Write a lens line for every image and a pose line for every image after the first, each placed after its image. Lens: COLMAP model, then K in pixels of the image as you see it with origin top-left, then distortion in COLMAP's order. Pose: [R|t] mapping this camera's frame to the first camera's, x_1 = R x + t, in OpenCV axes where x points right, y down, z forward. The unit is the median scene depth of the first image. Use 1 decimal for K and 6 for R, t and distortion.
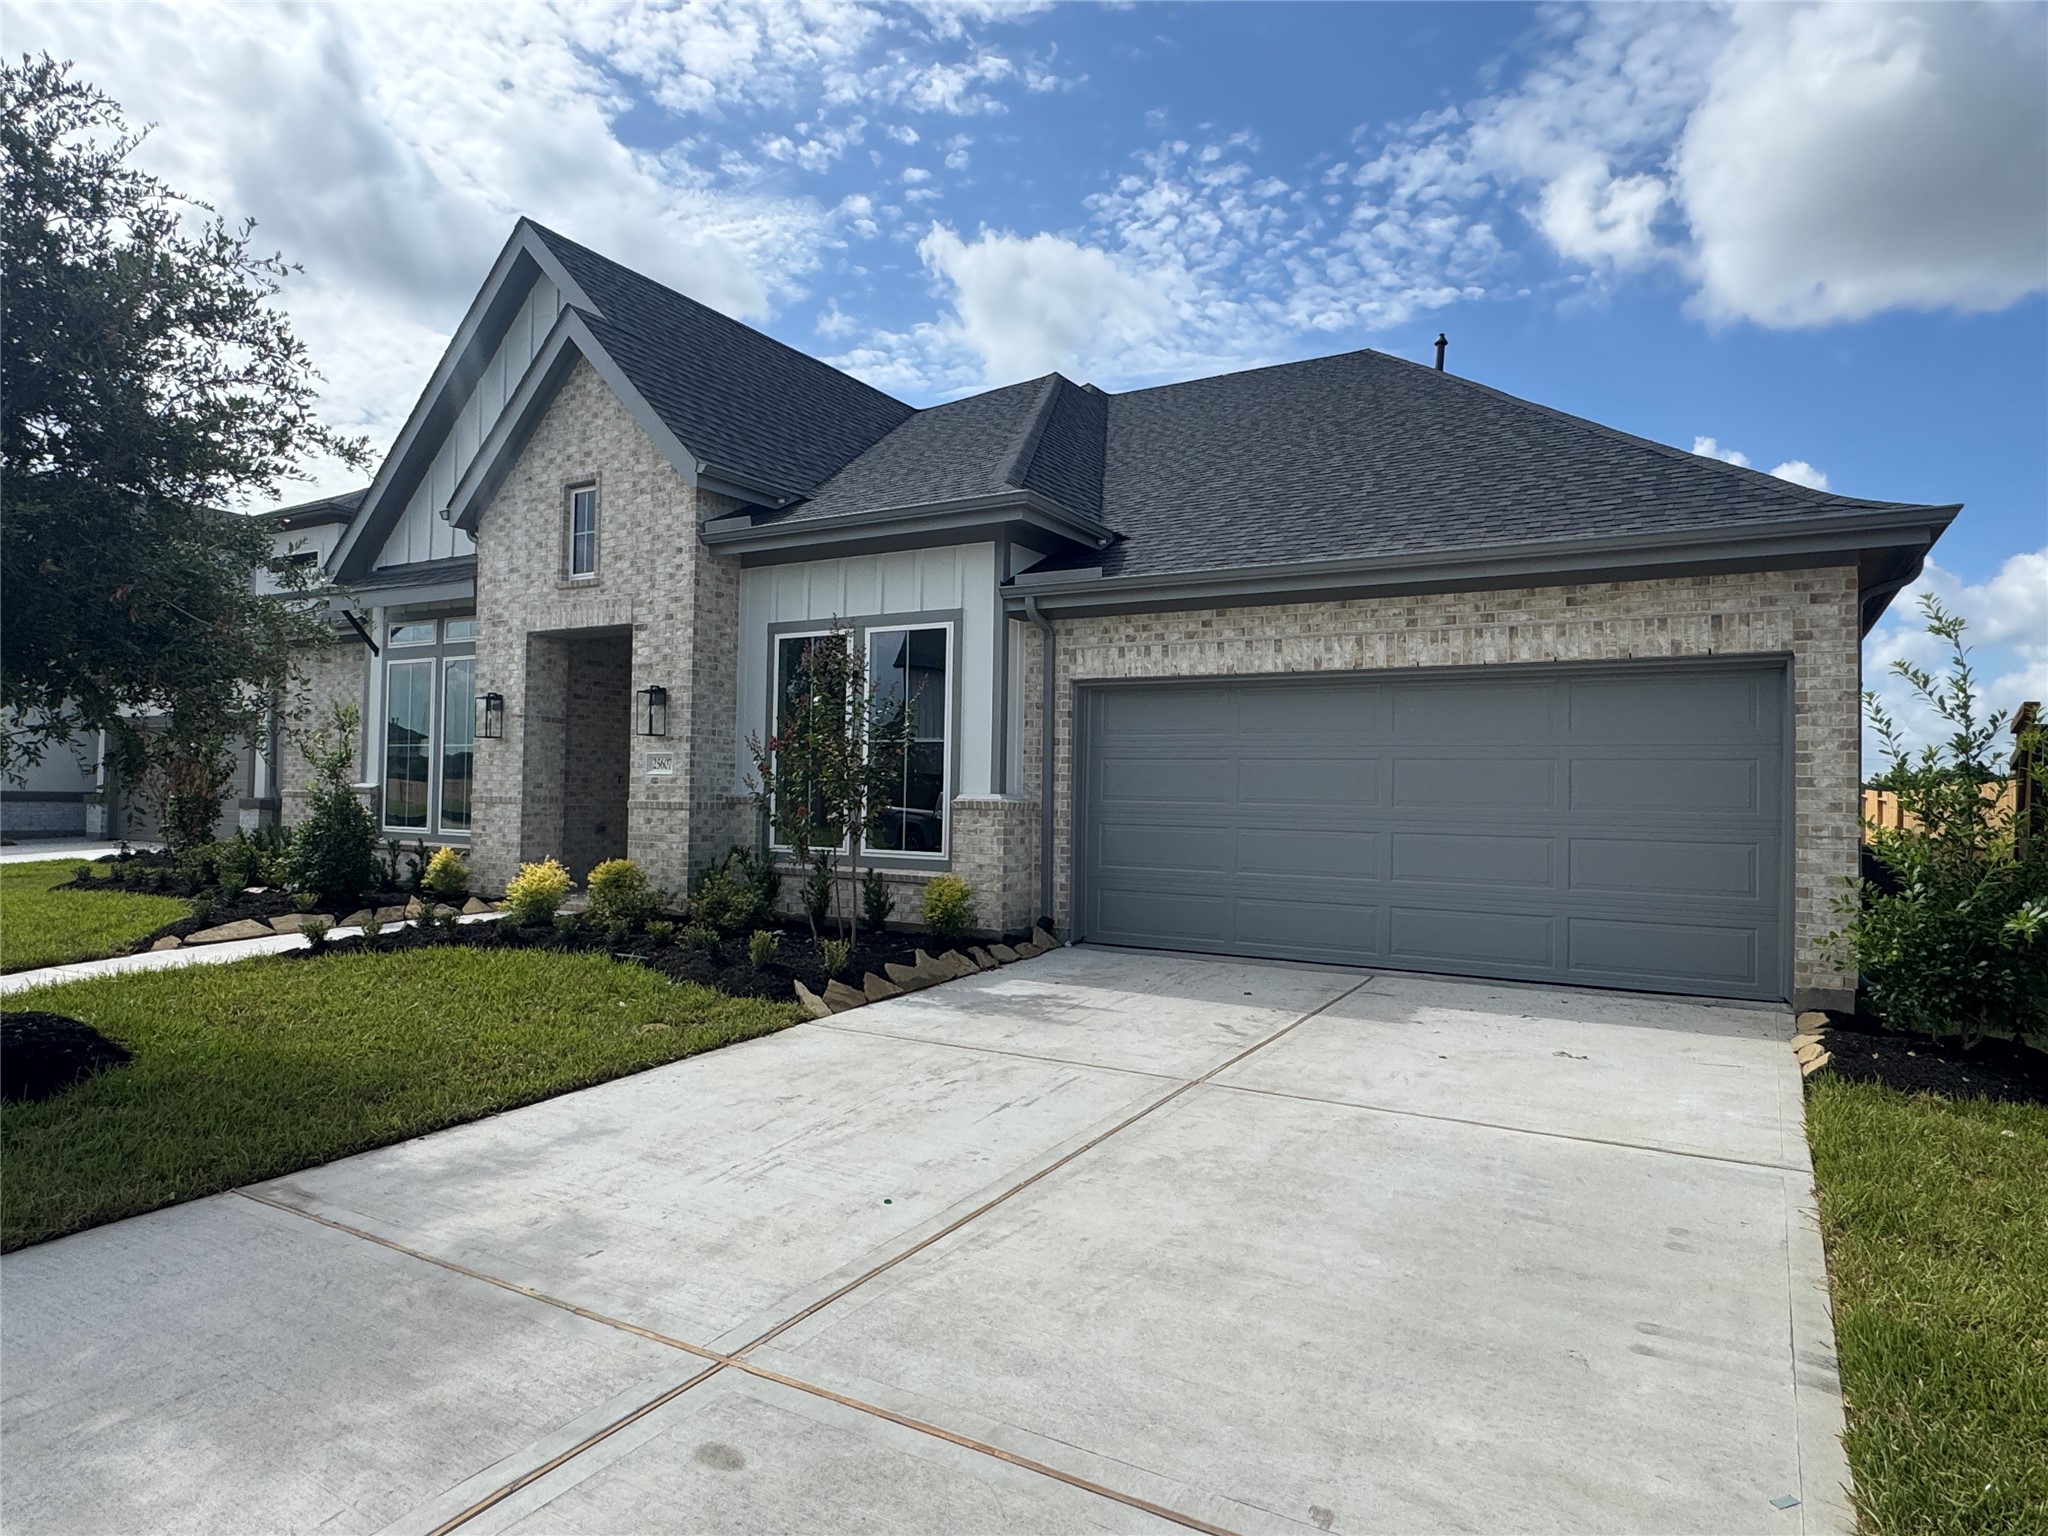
lens RADIAL K [[1211.3, 0, 1024.0], [0, 1211.3, 768.0], [0, 0, 1]] dist [-0.002012, -0.001841]
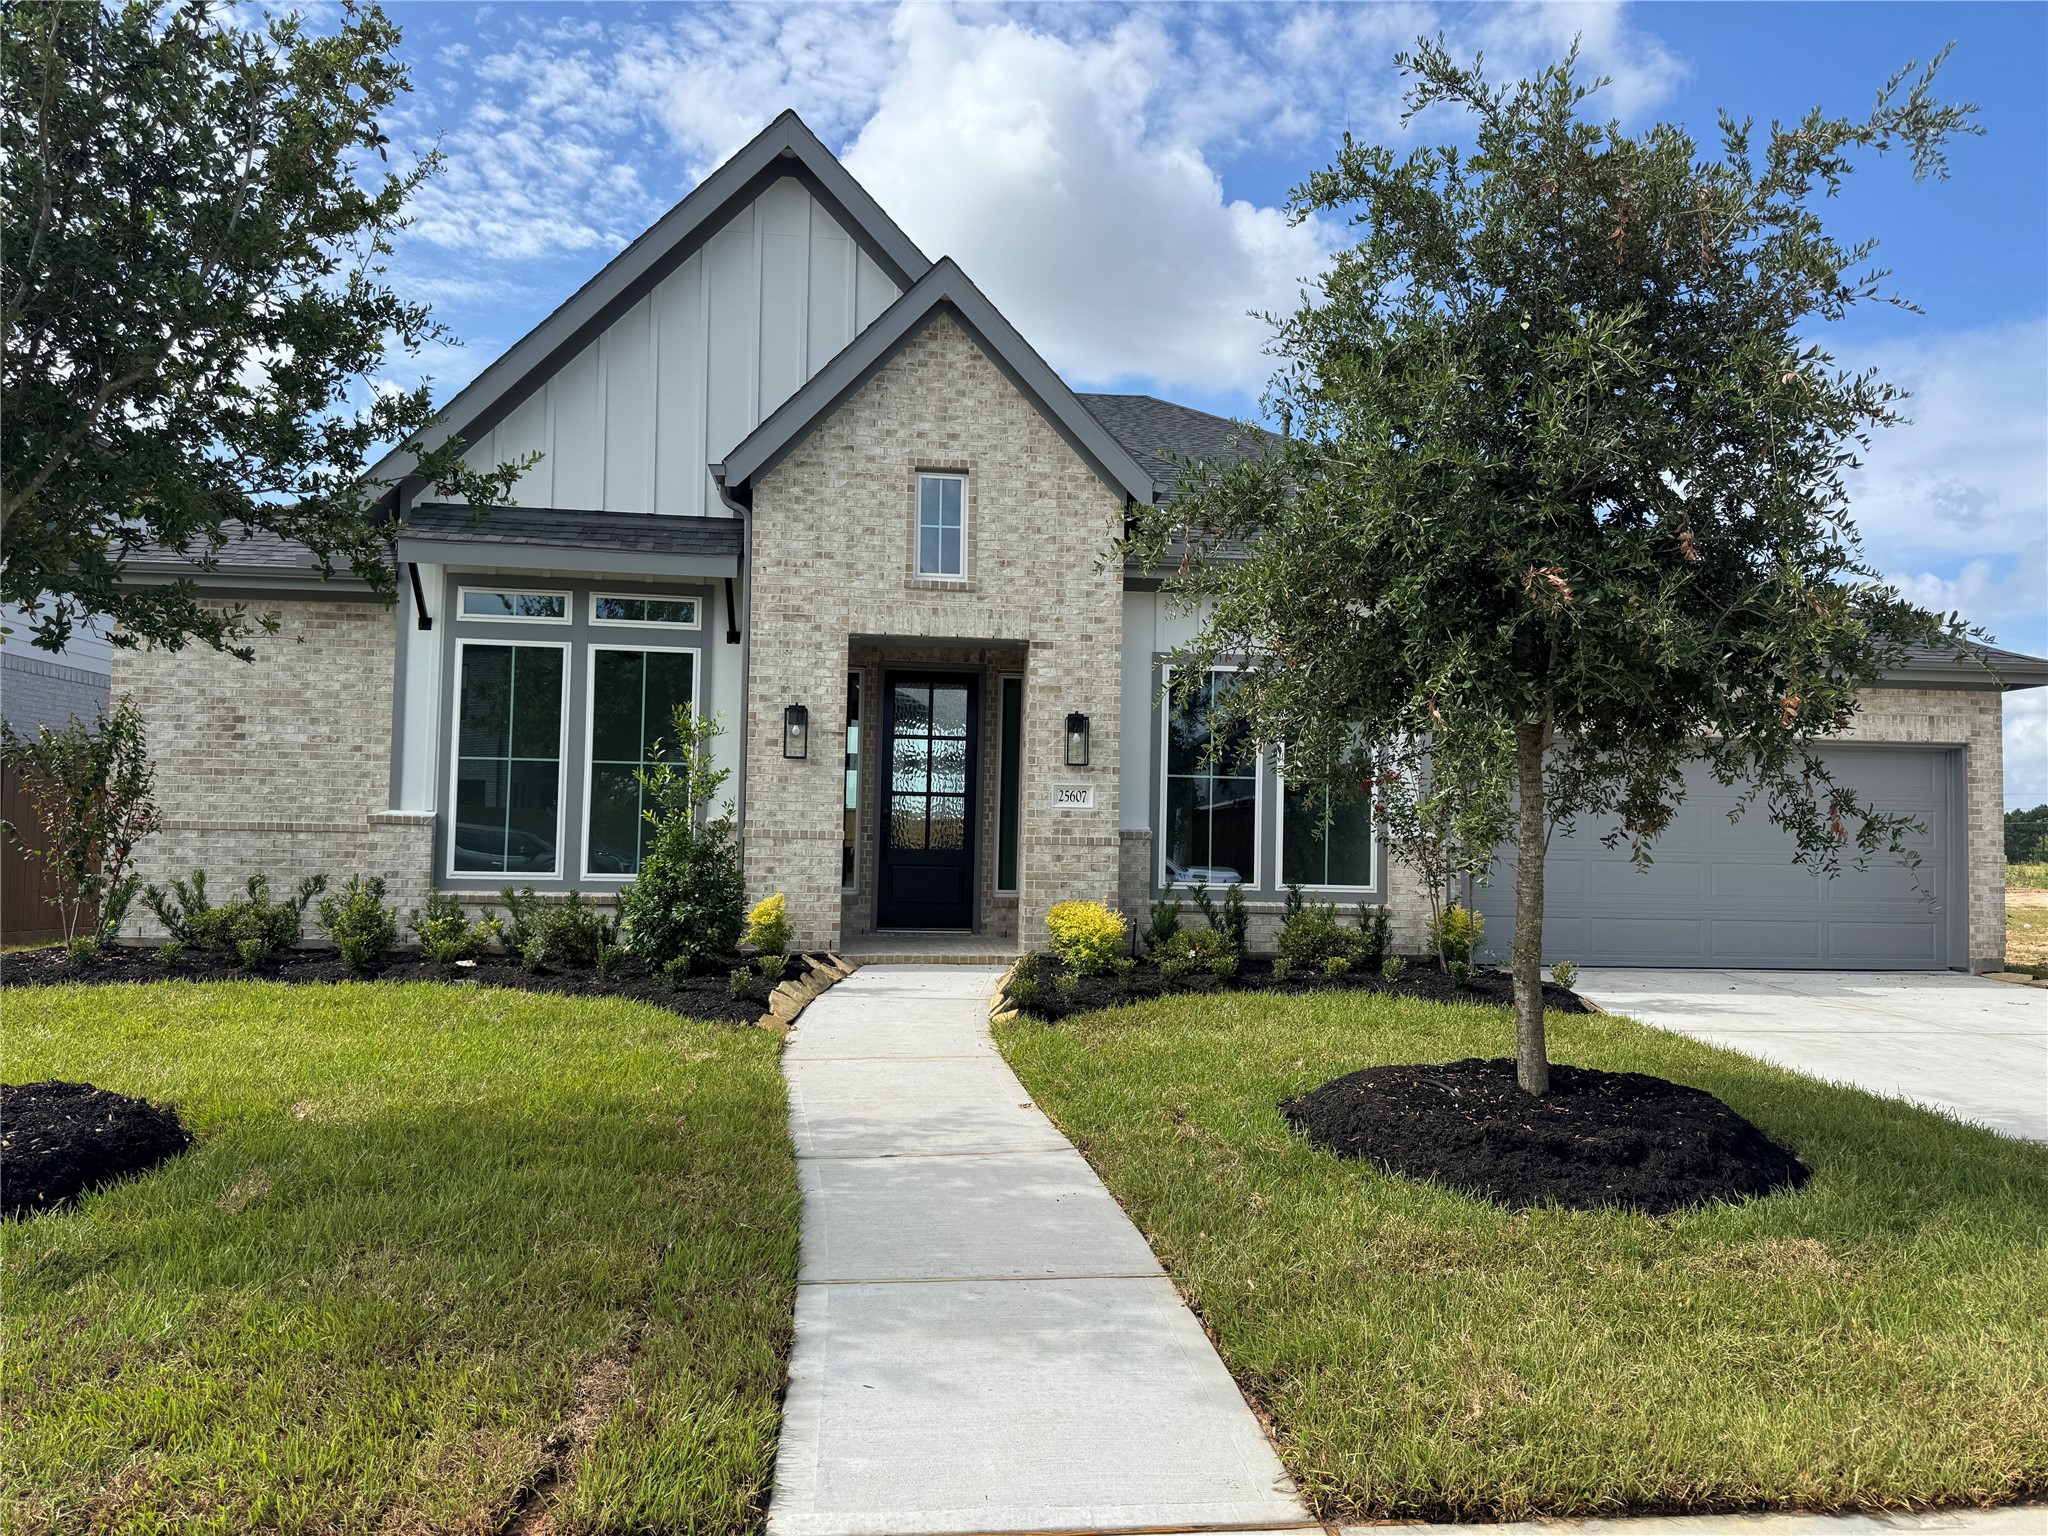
lens RADIAL K [[1431.8, 0, 1024.0], [0, 1431.8, 768.0], [0, 0, 1]] dist [0.154124, -0.227272]
pose [[0.796485, 0.027008, 0.604054, -0.961397], [-0.019202, 0.999628, -0.019375, -0.002888], [-0.604353, 0.003833, 0.796708, 0.149716]]
